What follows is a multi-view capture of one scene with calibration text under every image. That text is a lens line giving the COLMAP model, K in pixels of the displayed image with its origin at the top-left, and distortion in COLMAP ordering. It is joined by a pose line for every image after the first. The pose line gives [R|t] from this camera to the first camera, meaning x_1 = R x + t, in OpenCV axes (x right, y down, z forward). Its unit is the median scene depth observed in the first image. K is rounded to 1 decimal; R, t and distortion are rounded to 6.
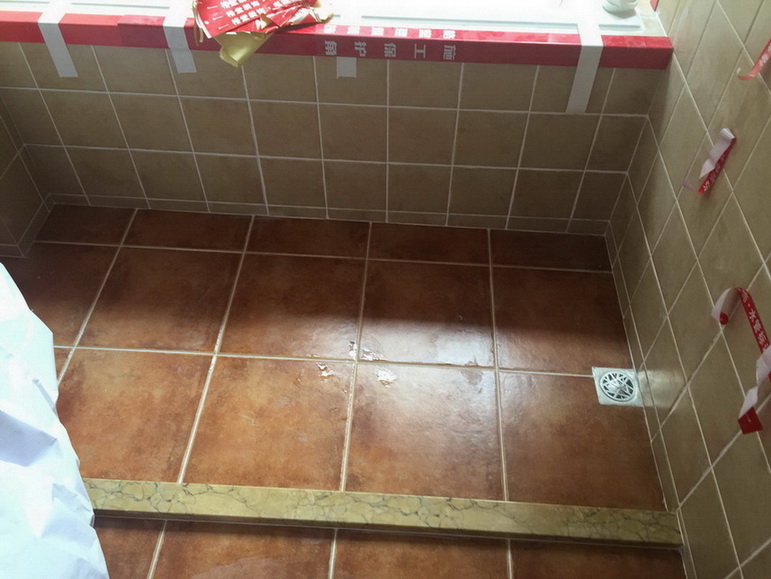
lens RADIAL K [[655.3, 0, 386.0], [0, 655.3, 279.0], [0, 0, 1]] dist [0.091507, -0.120291]
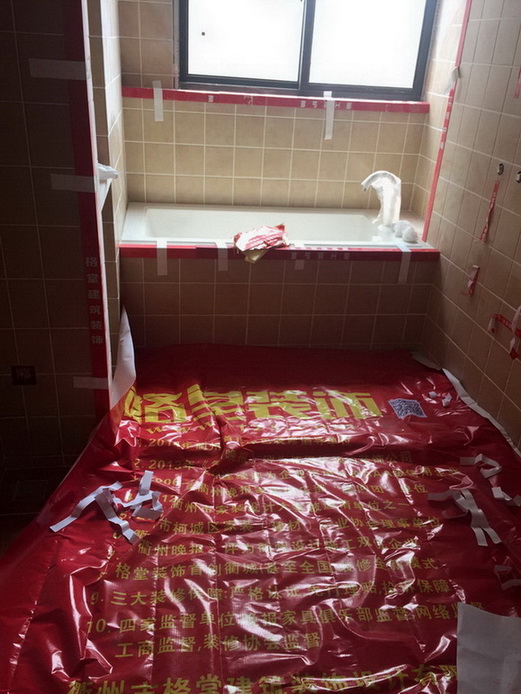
lens RADIAL K [[584.0, 0, 260.5], [0, 584.0, 347.0], [0, 0, 1]] dist [0.072070, -0.111239]
pose [[0.977252, -0.045912, 0.207054, -0.608480], [0.117316, 0.930346, -0.347409, 0.591524], [-0.176682, 0.363797, 0.914568, -0.636749]]
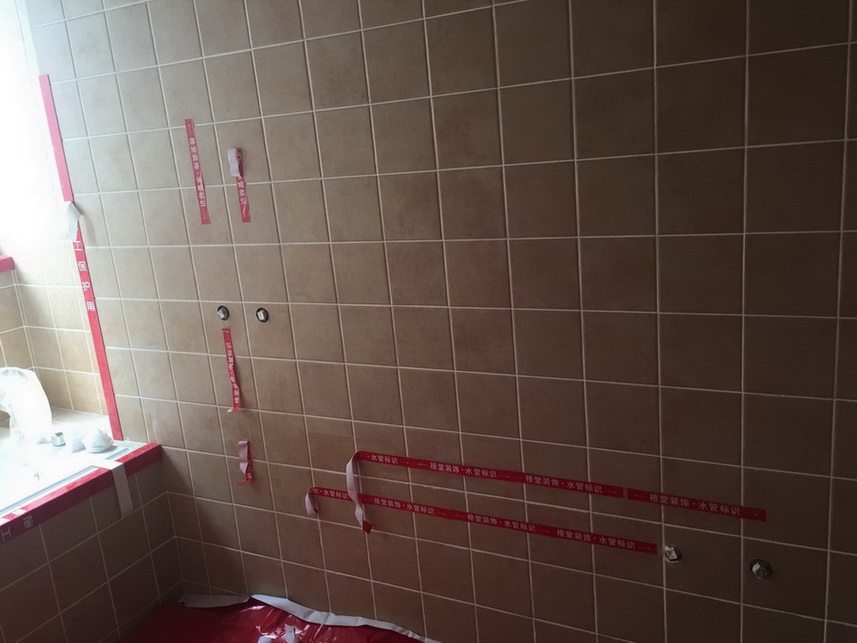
lens RADIAL K [[721.2, 0, 428.5], [0, 721.2, 321.5], [0, 0, 1]] dist [0.072070, -0.111239]
pose [[0.399374, -0.260361, 0.879041, -0.726011], [0.742791, 0.653899, -0.143795, 0.175877], [-0.537365, 0.710372, 0.454544, -0.316202]]
